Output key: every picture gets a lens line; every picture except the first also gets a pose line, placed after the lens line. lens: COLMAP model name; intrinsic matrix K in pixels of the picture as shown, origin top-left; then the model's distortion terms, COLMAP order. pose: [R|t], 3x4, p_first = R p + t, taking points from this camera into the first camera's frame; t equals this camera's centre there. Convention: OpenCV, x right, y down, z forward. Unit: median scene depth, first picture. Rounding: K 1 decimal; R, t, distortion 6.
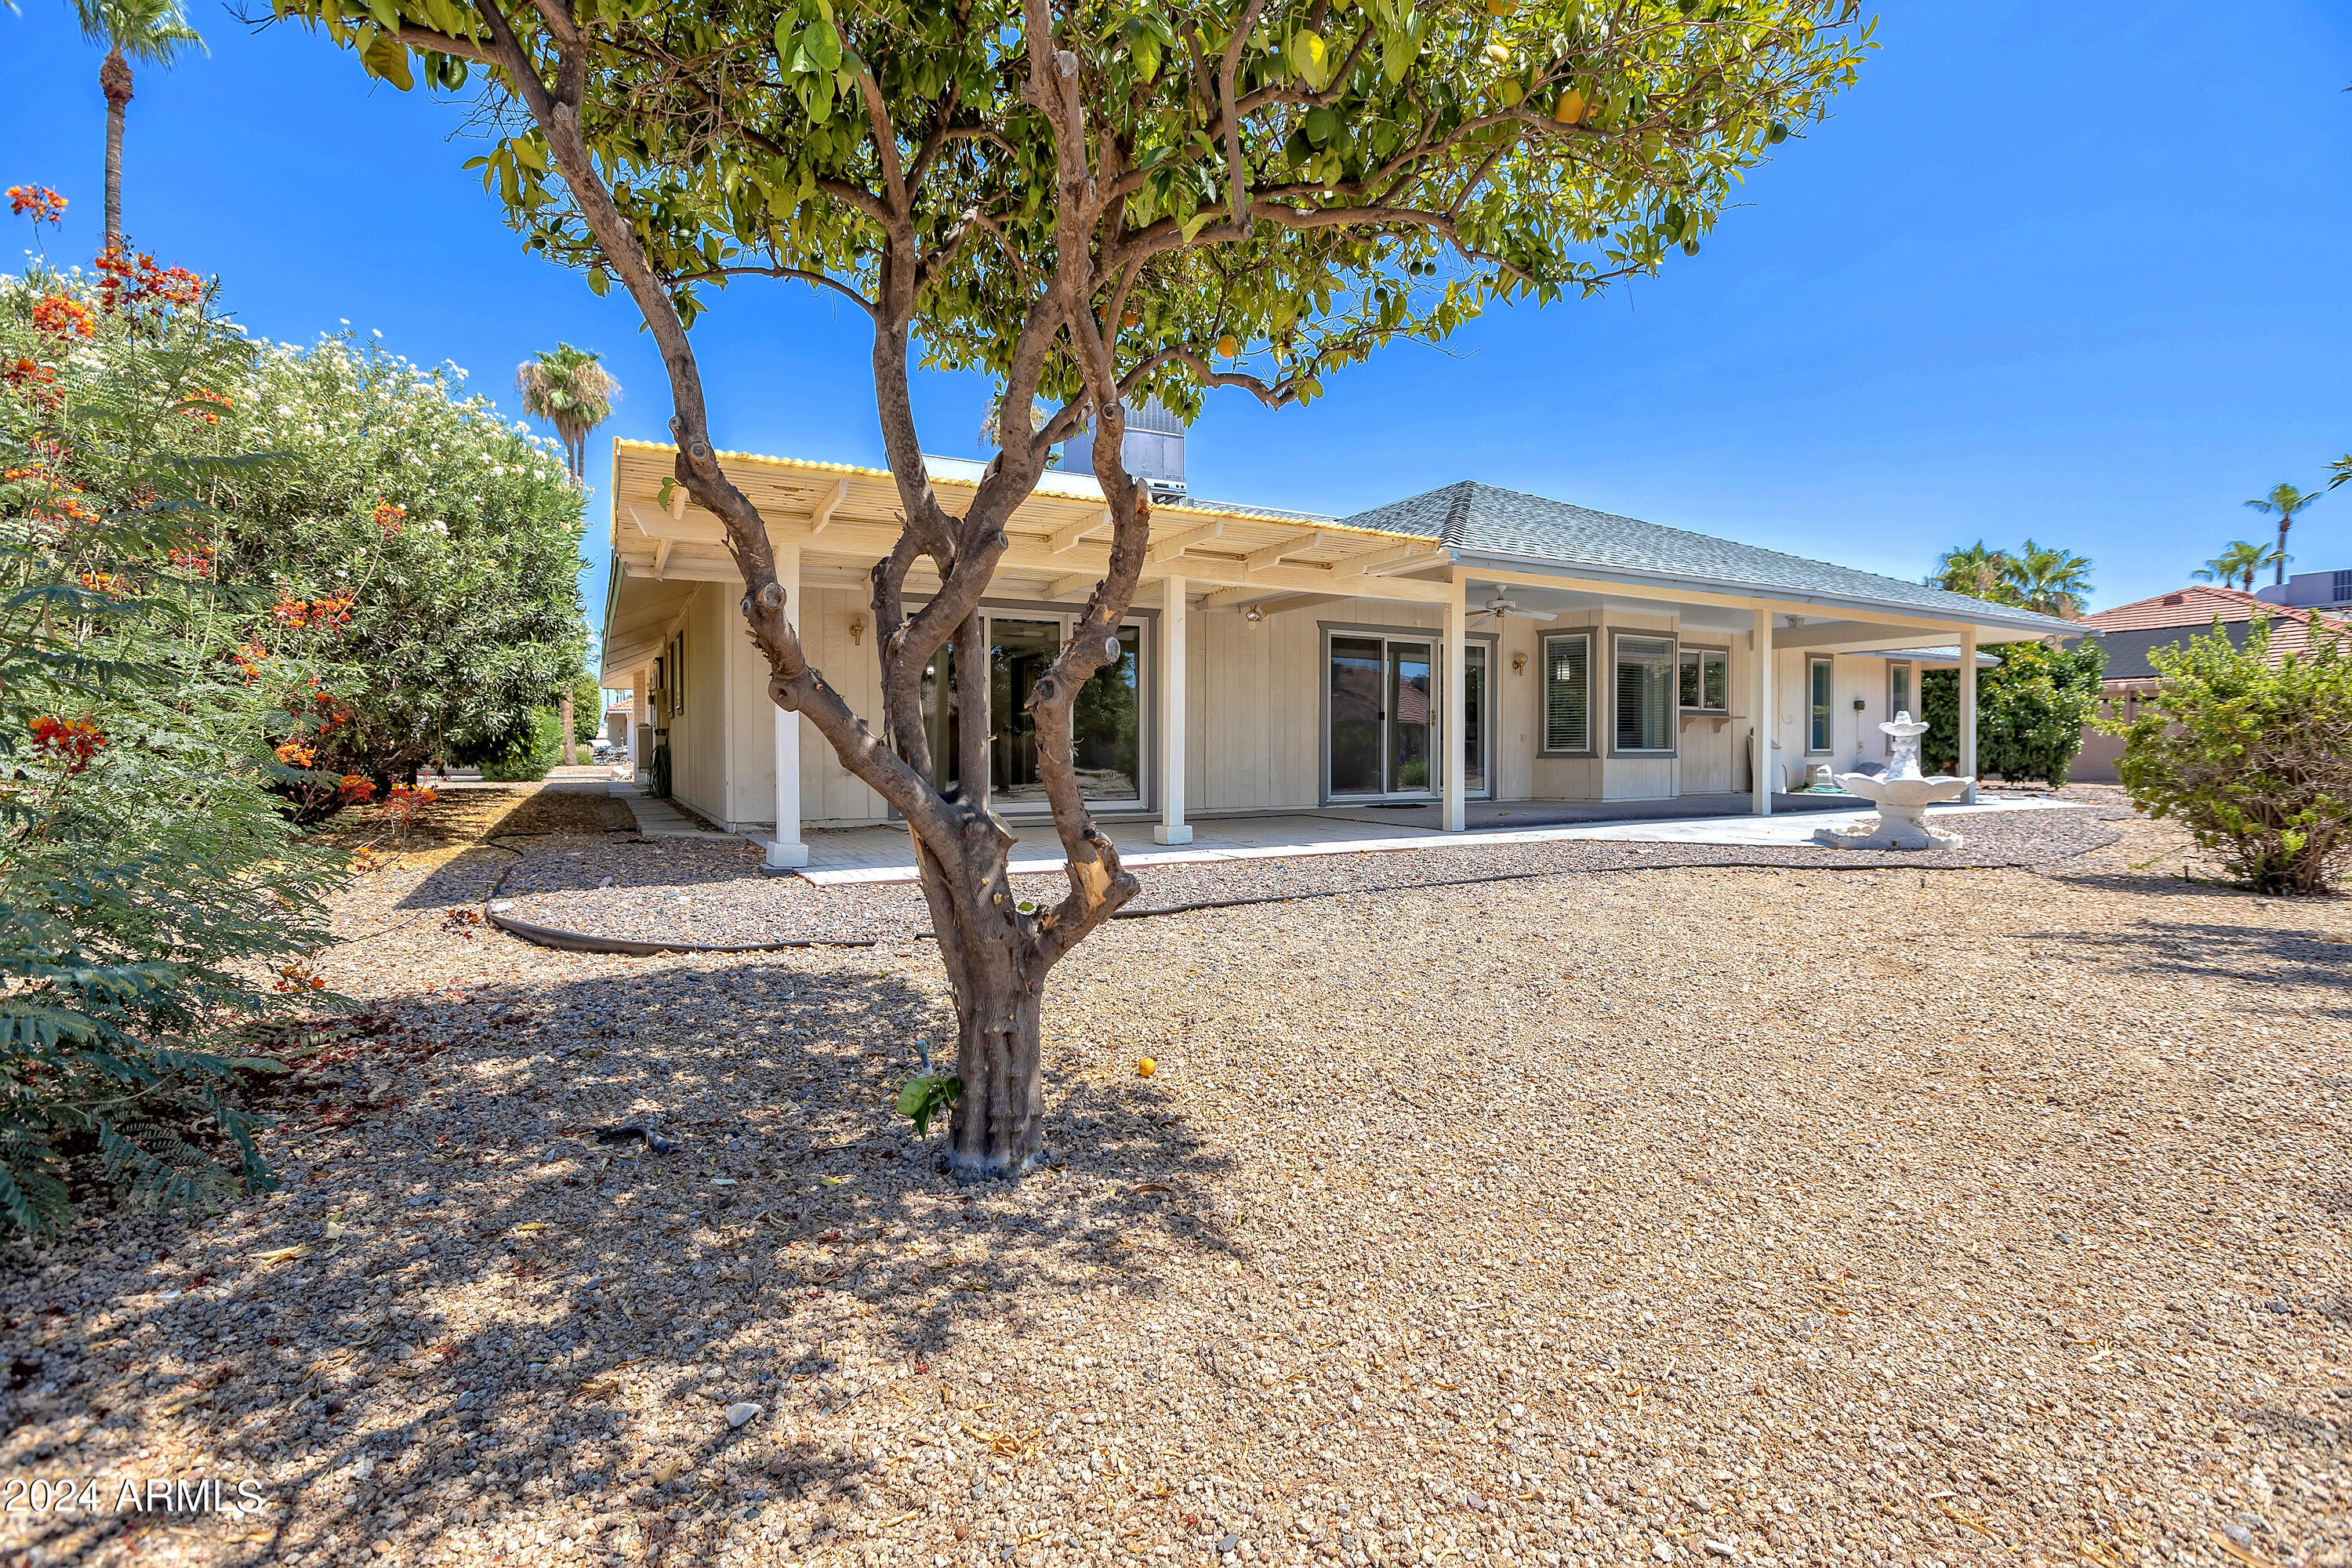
lens RADIAL K [[1070.3, 0, 1186.1], [0, 1070.3, 756.7], [0, 0, 1]] dist [-0.003803, 0.000480]
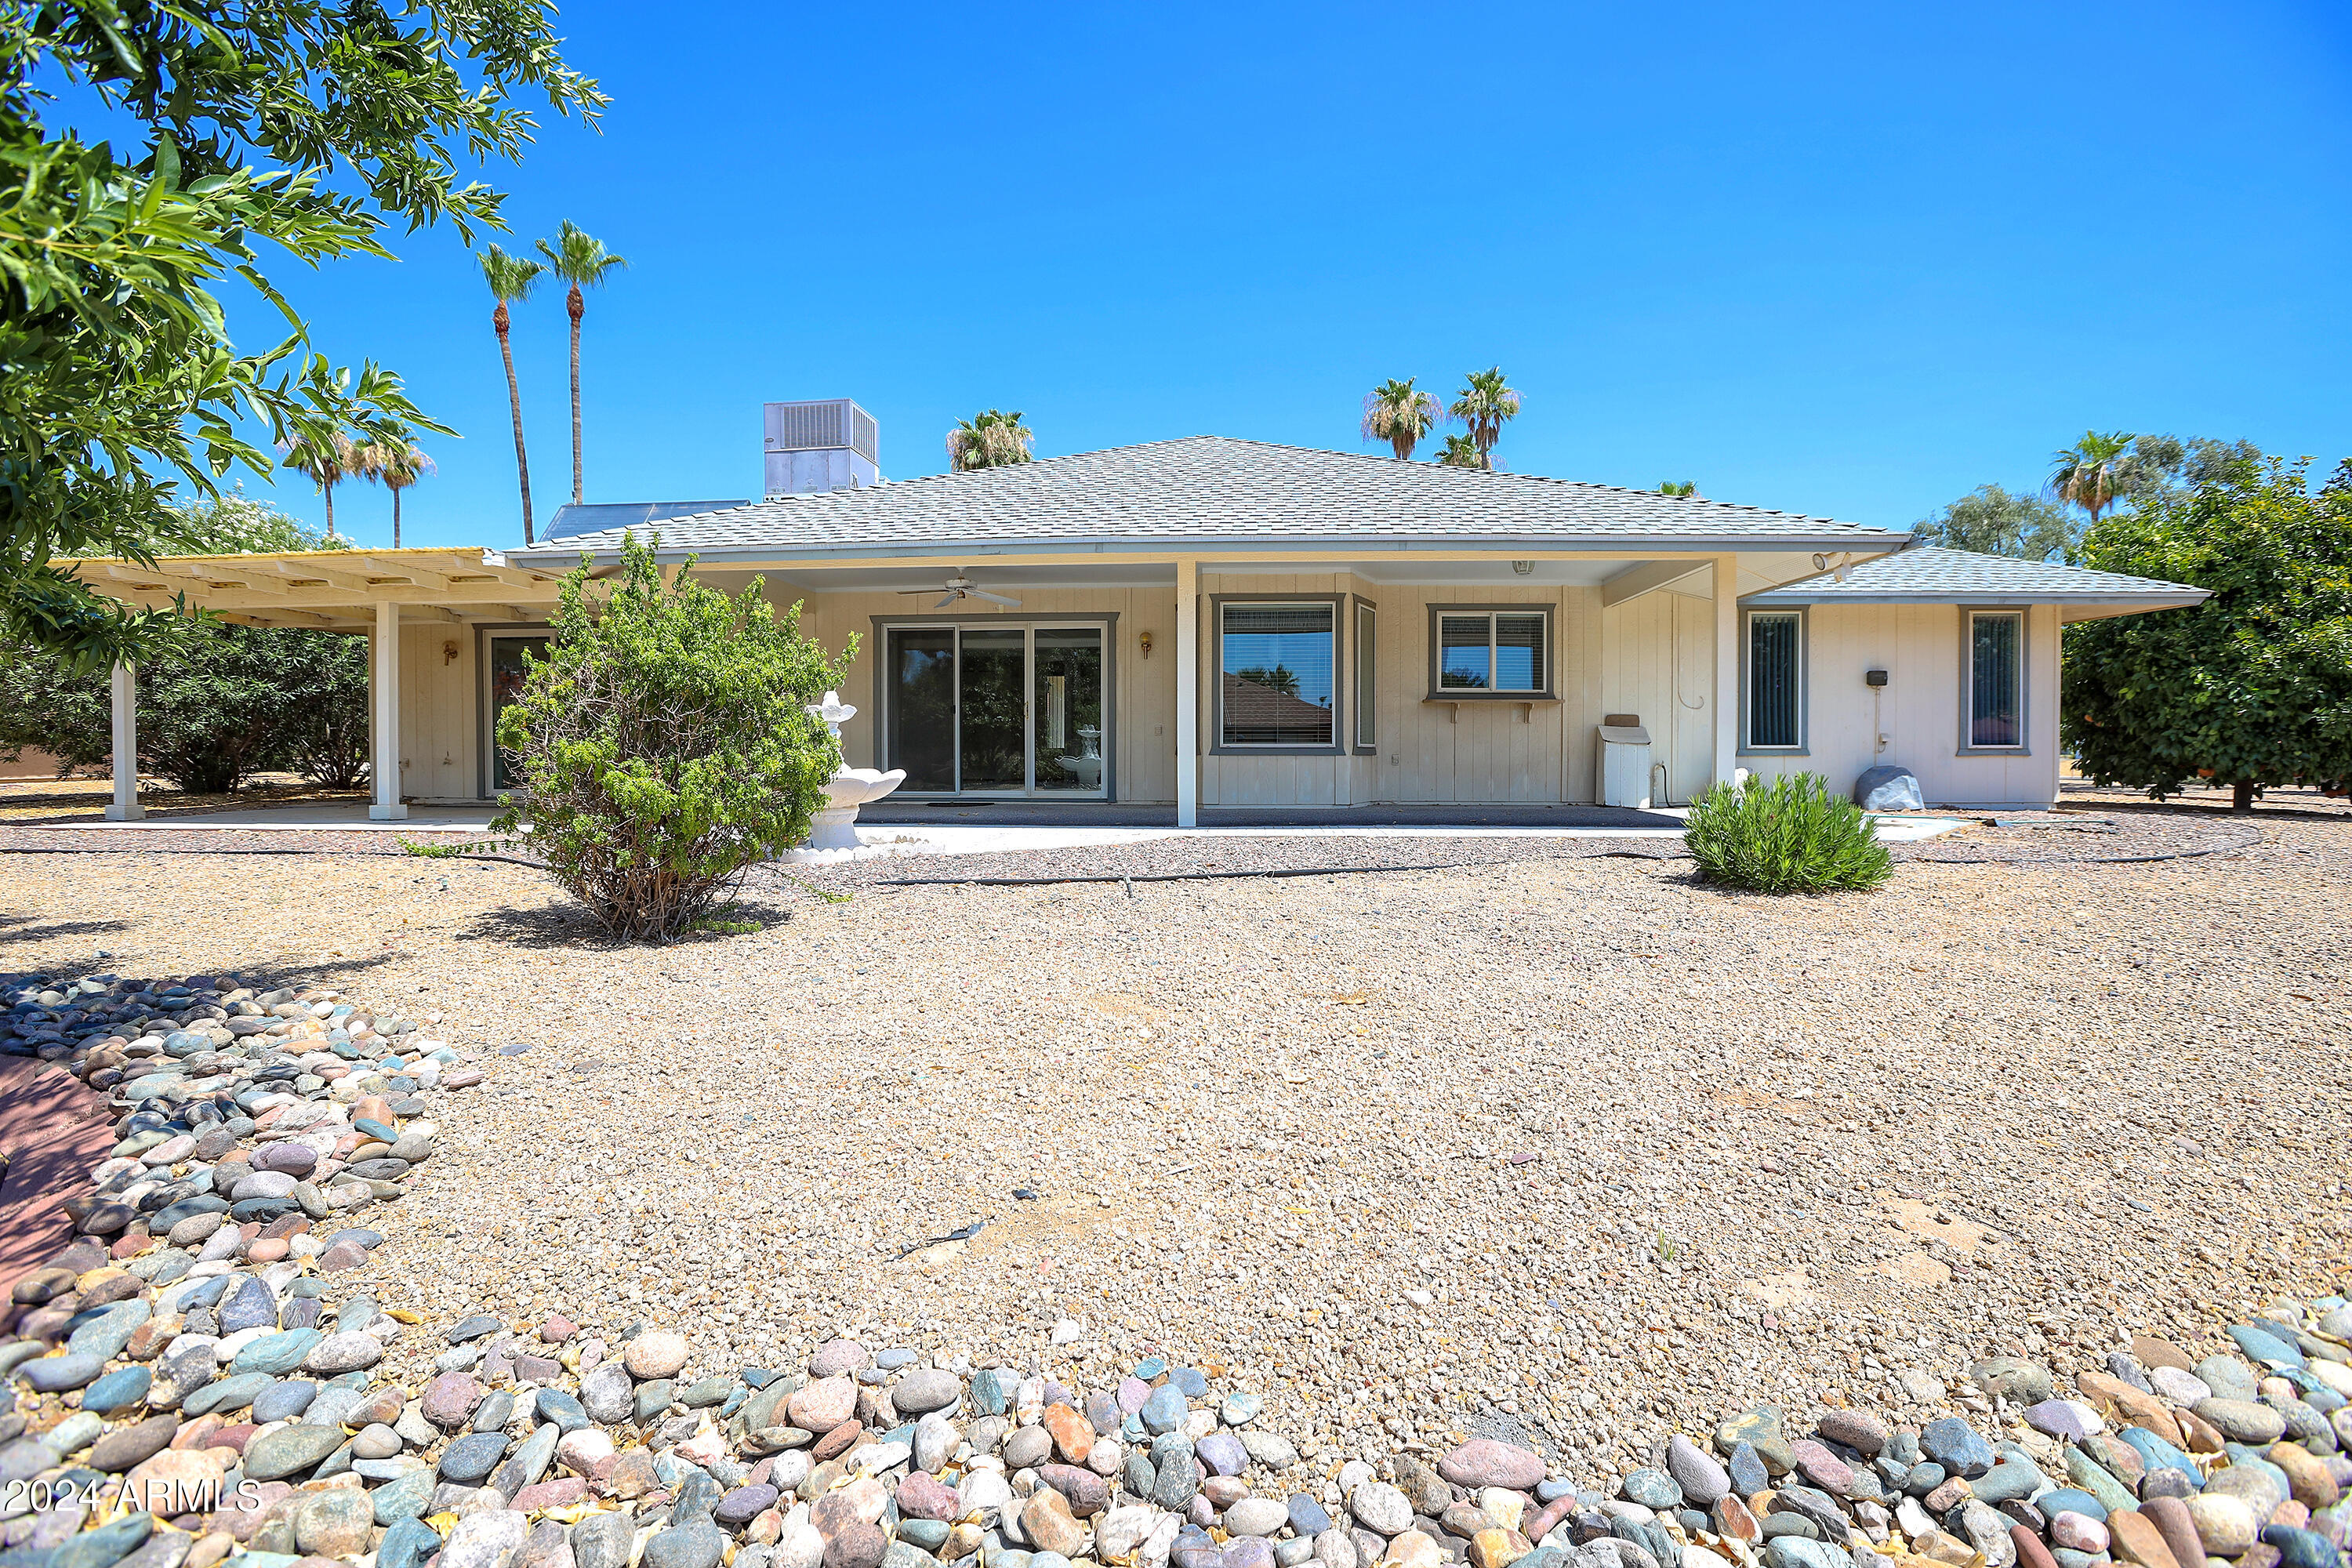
lens RADIAL K [[1070.3, 0, 1186.1], [0, 1070.3, 756.7], [0, 0, 1]] dist [-0.003803, 0.000480]
pose [[0.831328, 0.010851, -0.555675, 0.733626], [-0.007520, 0.999937, 0.008277, -0.003430], [0.555731, -0.002703, 0.831358, 0.265287]]
